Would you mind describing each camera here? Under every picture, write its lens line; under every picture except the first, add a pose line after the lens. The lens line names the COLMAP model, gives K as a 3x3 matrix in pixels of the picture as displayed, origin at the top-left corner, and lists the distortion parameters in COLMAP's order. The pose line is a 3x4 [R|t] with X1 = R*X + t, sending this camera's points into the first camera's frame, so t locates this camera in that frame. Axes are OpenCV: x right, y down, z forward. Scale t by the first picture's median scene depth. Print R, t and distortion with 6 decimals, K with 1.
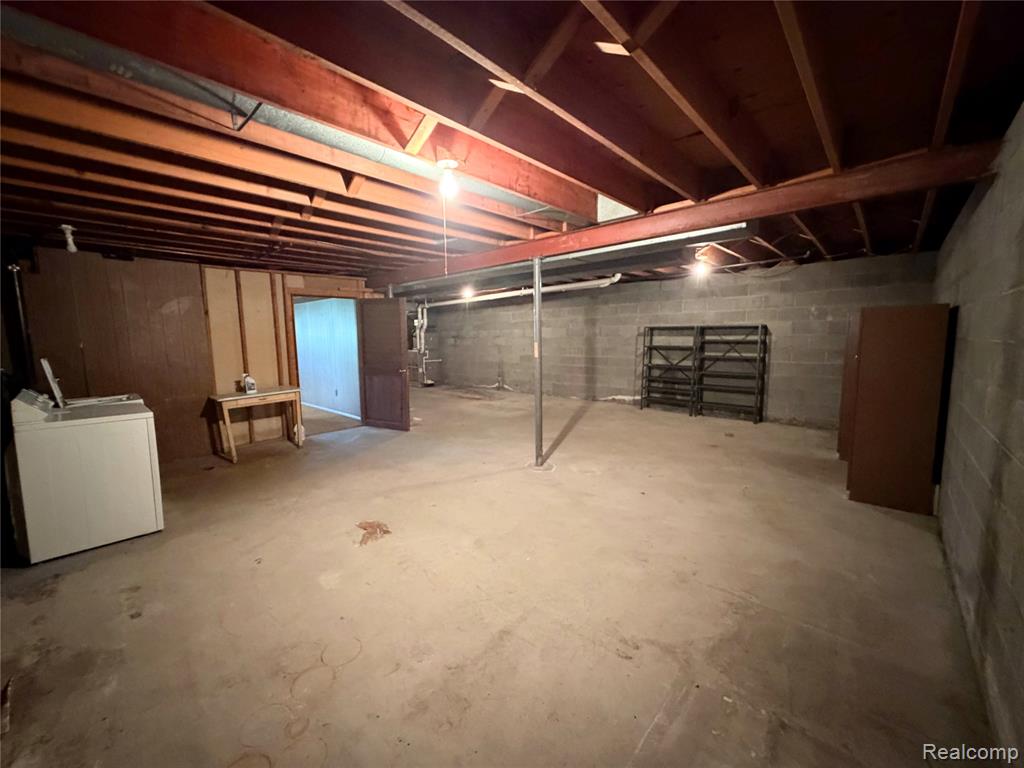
lens RADIAL K [[408.2, 0, 512.0], [0, 408.2, 381.8], [0, 0, 1]] dist [-0.000598, 0.000015]
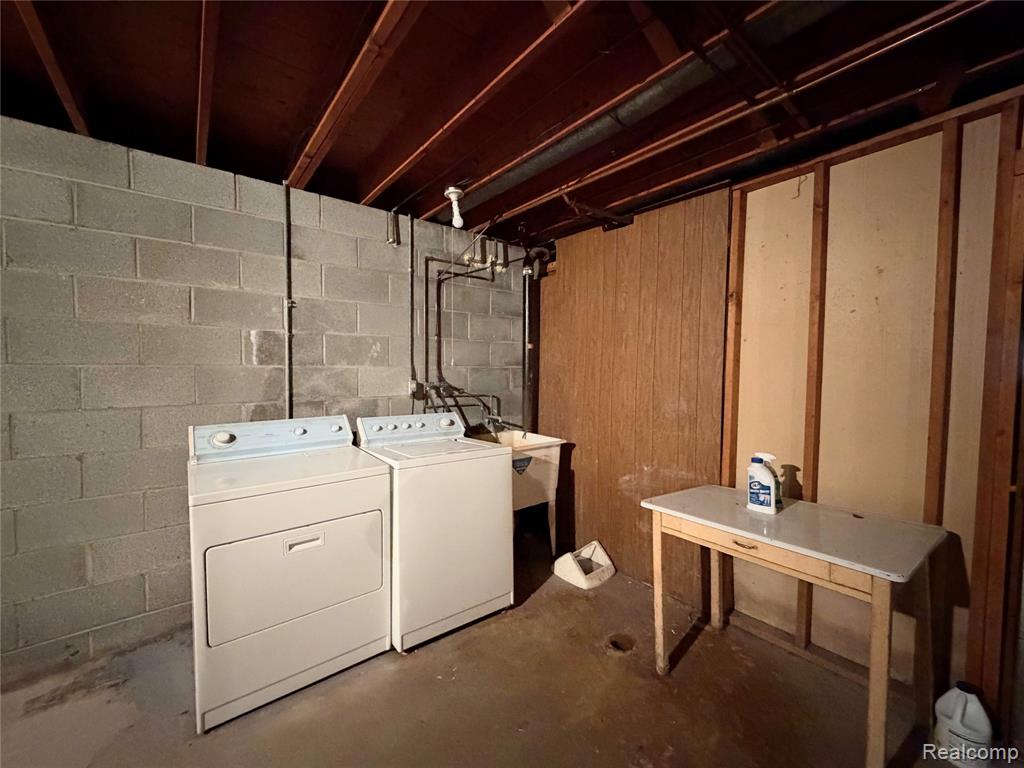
lens RADIAL K [[408.2, 0, 511.9], [0, 408.2, 382.1], [0, 0, 1]] dist [-0.000598, 0.000015]
pose [[-0.150362, 0.058808, -0.986880, -0.294854], [-0.116675, 0.990198, 0.076782, -0.090649], [0.981722, 0.126689, -0.142027, 0.901998]]
